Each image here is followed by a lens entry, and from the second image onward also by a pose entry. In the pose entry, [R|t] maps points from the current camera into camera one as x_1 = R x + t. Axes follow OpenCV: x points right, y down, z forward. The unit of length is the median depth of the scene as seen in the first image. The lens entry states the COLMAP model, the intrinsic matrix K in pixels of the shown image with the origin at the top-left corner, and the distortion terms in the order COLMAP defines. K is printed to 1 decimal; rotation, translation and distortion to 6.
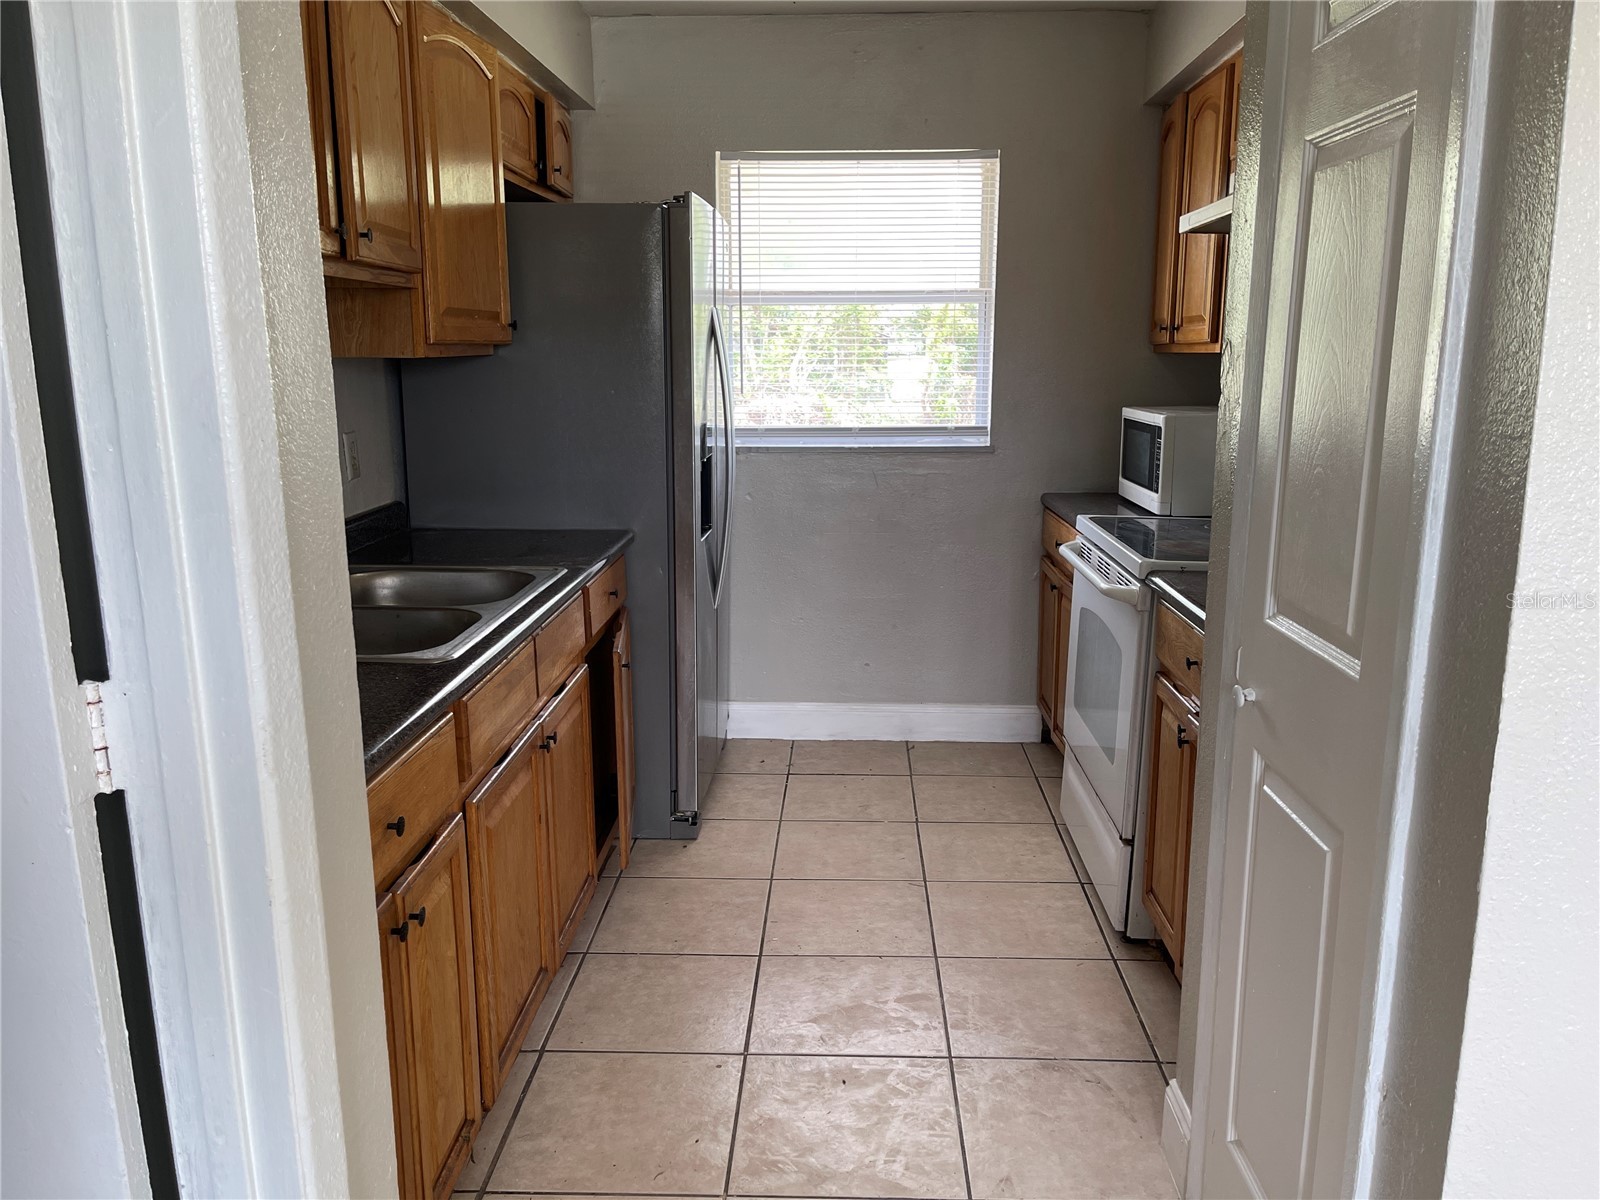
lens RADIAL K [[1216.6, 0, 800.4], [0, 1216.6, 602.3], [0, 0, 1]] dist [0.065625, -0.054782]
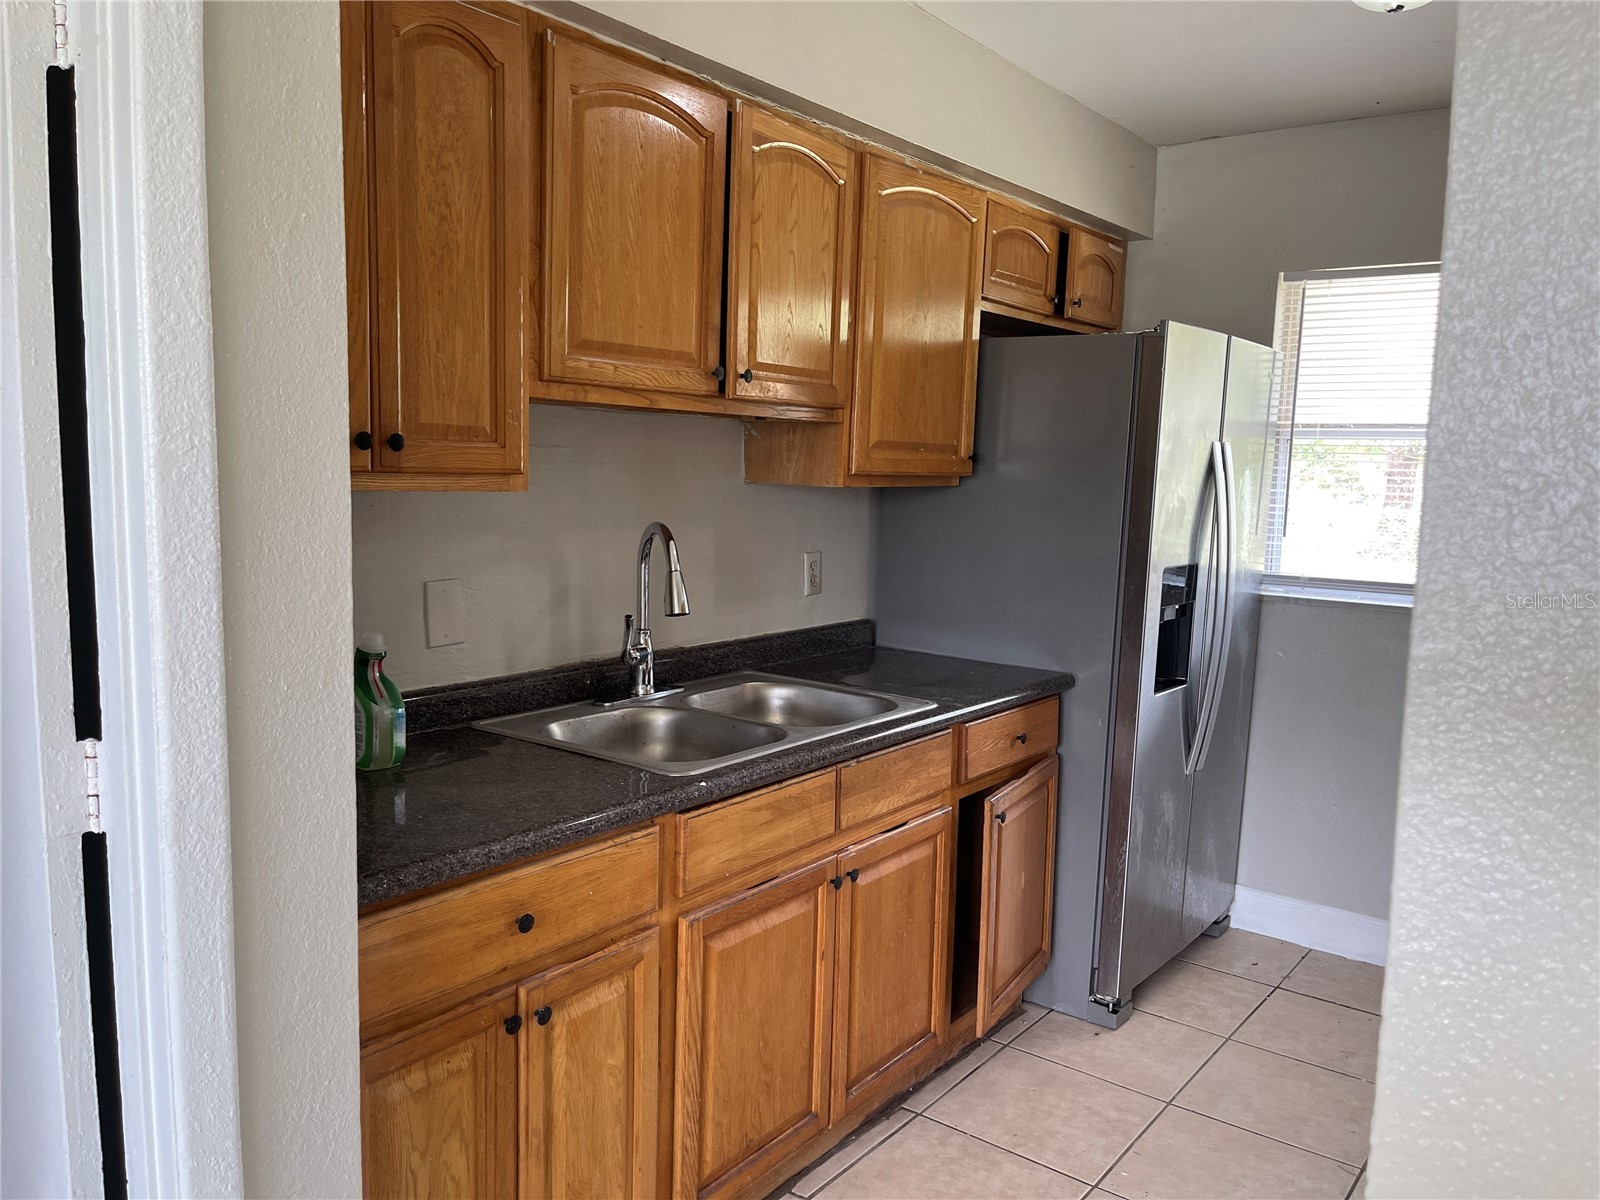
lens RADIAL K [[1216.6, 0, 800.0], [0, 1216.6, 610.1], [0, 0, 1]] dist [0.065625, -0.054782]
pose [[0.823485, 0.096219, -0.559119, 0.193083], [-0.147472, 0.987940, -0.047187, -0.030860], [0.547836, 0.121312, 0.827743, 0.097951]]
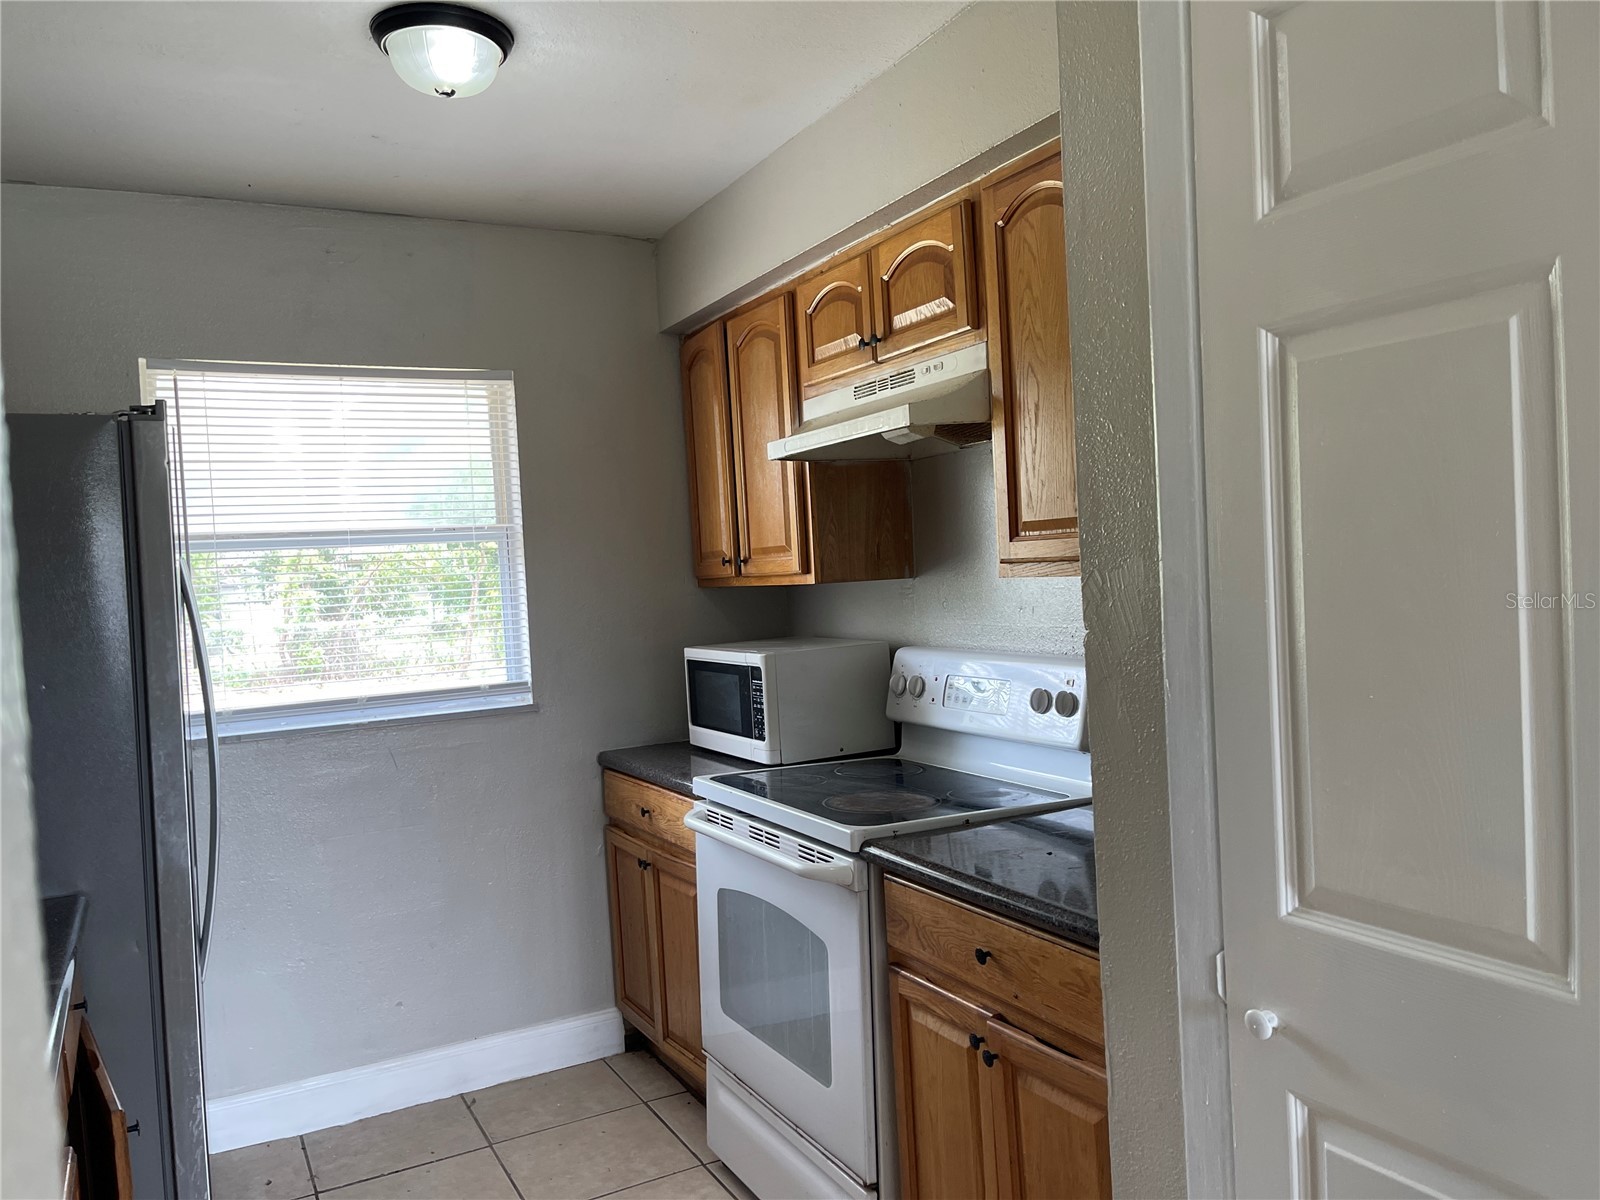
lens RADIAL K [[1216.6, 0, 806.0], [0, 1216.6, 608.5], [0, 0, 1]] dist [0.065625, -0.054782]
pose [[0.864492, -0.061148, 0.498914, -0.116156], [0.152238, 0.977805, -0.143949, -0.050571], [-0.479038, 0.200397, 0.854613, 0.207961]]
